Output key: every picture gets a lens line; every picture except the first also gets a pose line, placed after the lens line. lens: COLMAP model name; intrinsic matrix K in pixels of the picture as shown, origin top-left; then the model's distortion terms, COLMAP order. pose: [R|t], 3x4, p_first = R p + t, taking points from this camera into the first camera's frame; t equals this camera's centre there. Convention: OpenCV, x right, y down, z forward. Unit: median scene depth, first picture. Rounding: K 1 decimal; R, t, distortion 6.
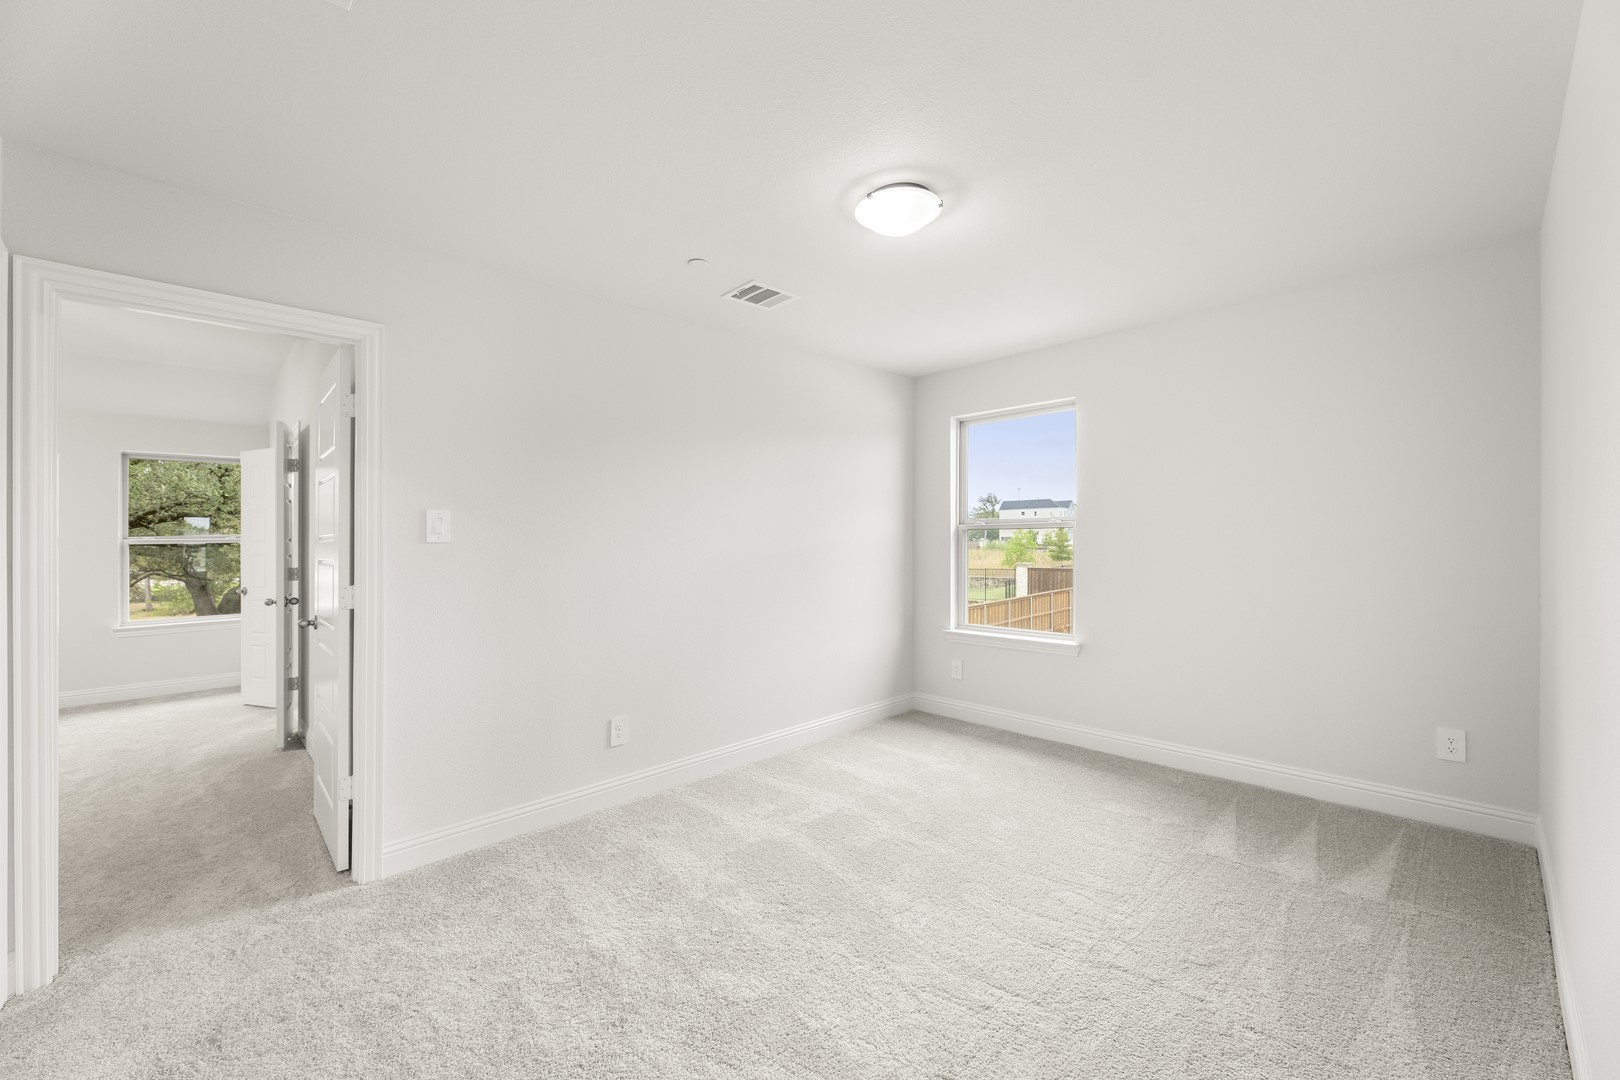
lens RADIAL K [[646.1, 0, 802.3], [0, 646.1, 541.5], [0, 0, 1]] dist [0.001267, 0.000725]
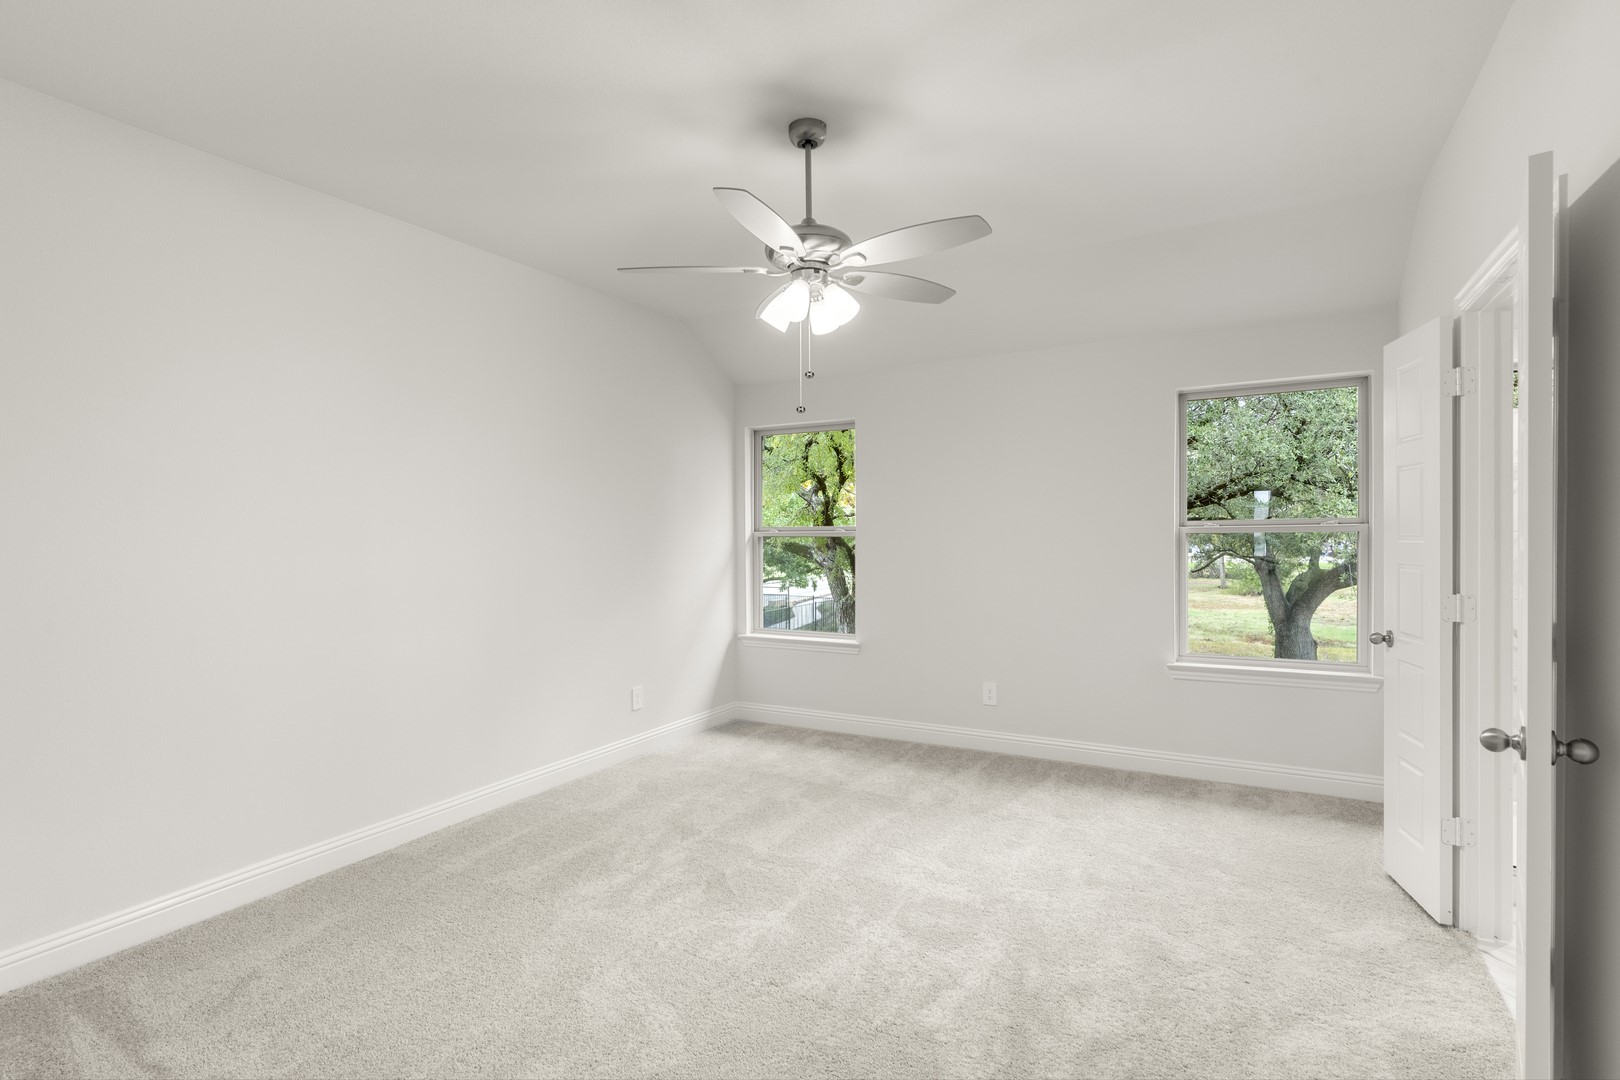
lens RADIAL K [[794.4, 0, 805.2], [0, 794.4, 531.6], [0, 0, 1]] dist [0.000691, -0.000584]
pose [[0.291794, 0.009994, -0.956429, -0.173245], [0.010033, 0.999858, 0.013508, -0.005662], [0.956429, -0.013537, 0.291652, 0.178314]]
